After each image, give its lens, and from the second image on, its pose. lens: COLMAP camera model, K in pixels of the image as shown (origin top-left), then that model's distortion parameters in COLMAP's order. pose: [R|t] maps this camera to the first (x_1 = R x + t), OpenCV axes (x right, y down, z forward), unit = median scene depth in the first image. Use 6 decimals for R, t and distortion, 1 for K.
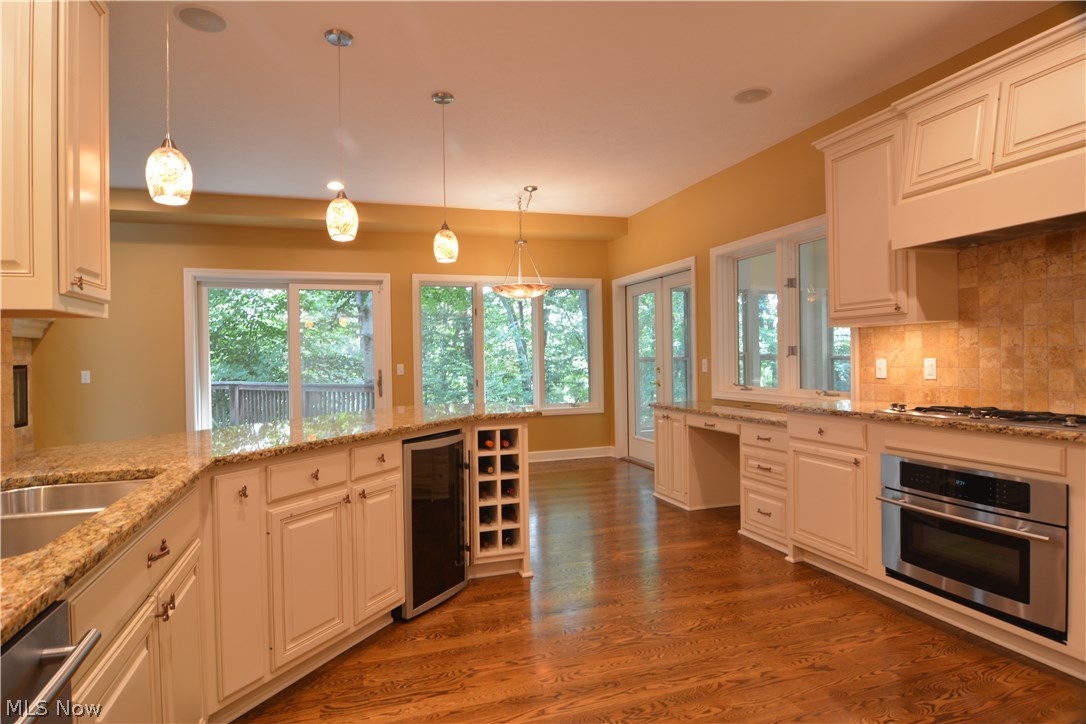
lens RADIAL K [[583.4, 0, 526.9], [0, 583.4, 360.4], [0, 0, 1]] dist [-0.003529, -0.015502]
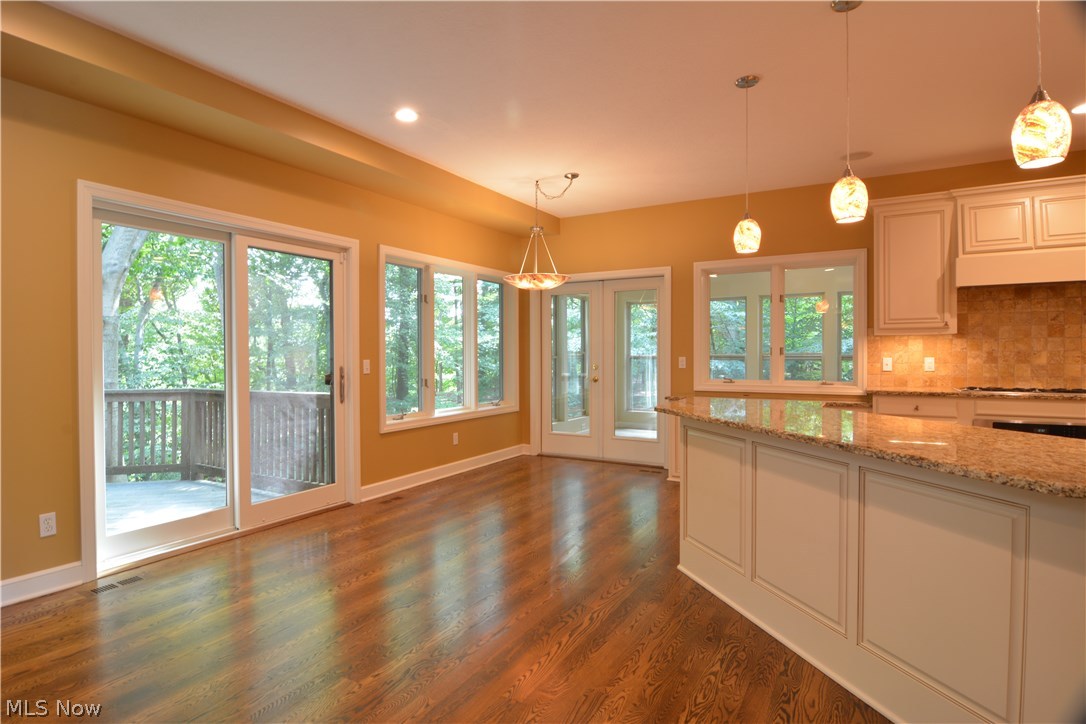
lens RADIAL K [[583.4, 0, 526.9], [0, 583.4, 360.4], [0, 0, 1]] dist [-0.003529, -0.015502]
pose [[0.746745, 0.007762, 0.665065, -1.093517], [-0.007034, 0.999968, -0.003772, 0.016844], [-0.665073, -0.001861, 0.746776, 0.543710]]
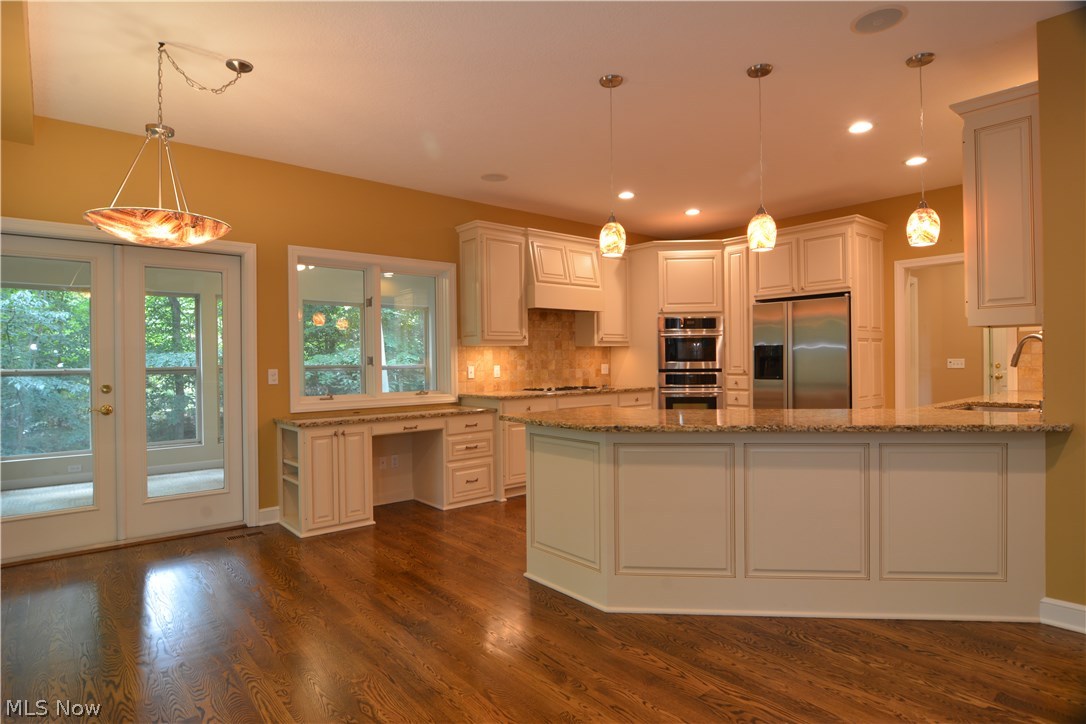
lens RADIAL K [[583.4, 0, 526.9], [0, 583.4, 360.4], [0, 0, 1]] dist [-0.003529, -0.015502]
pose [[-0.371921, 0.022581, 0.927990, -0.990633], [0.022530, 0.999629, -0.015295, 0.009492], [-0.927991, 0.015219, -0.372291, 1.539761]]
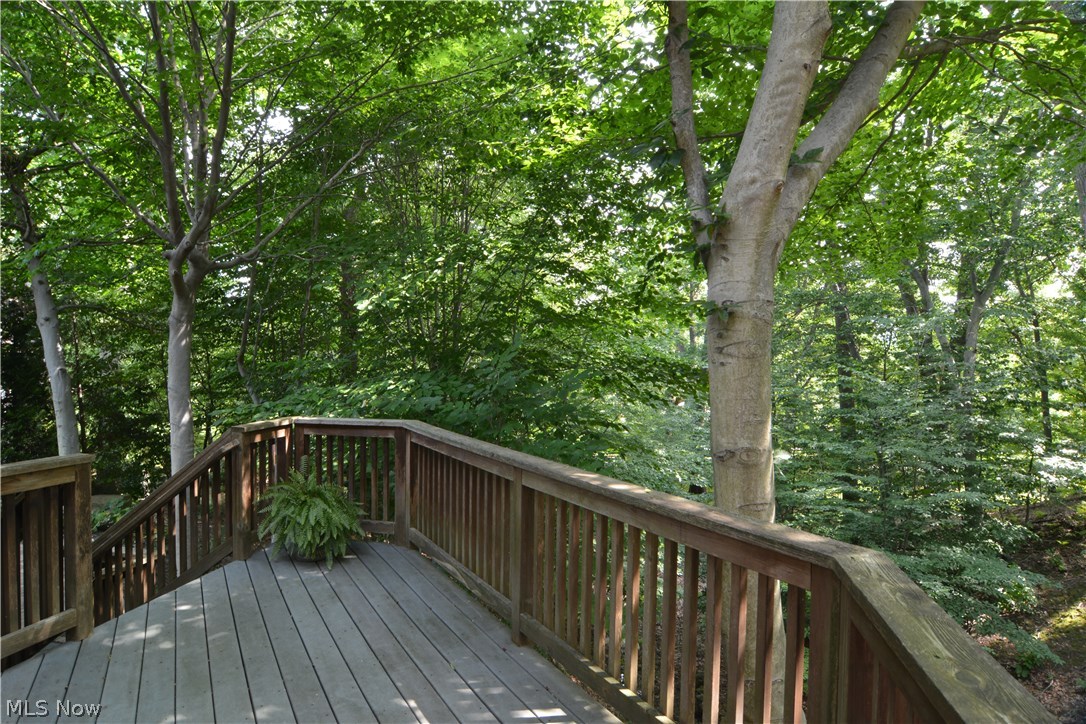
lens RADIAL K [[566.7, 0, 543.0], [0, 566.7, 362.0], [0, 0, 1]] dist [-0.001930, -0.000430]
pose [[0.857151, 0.023275, -0.514540, -0.624317], [-0.016046, 0.999700, 0.018489, -0.059590], [0.514816, -0.007591, 0.857267, 2.215835]]
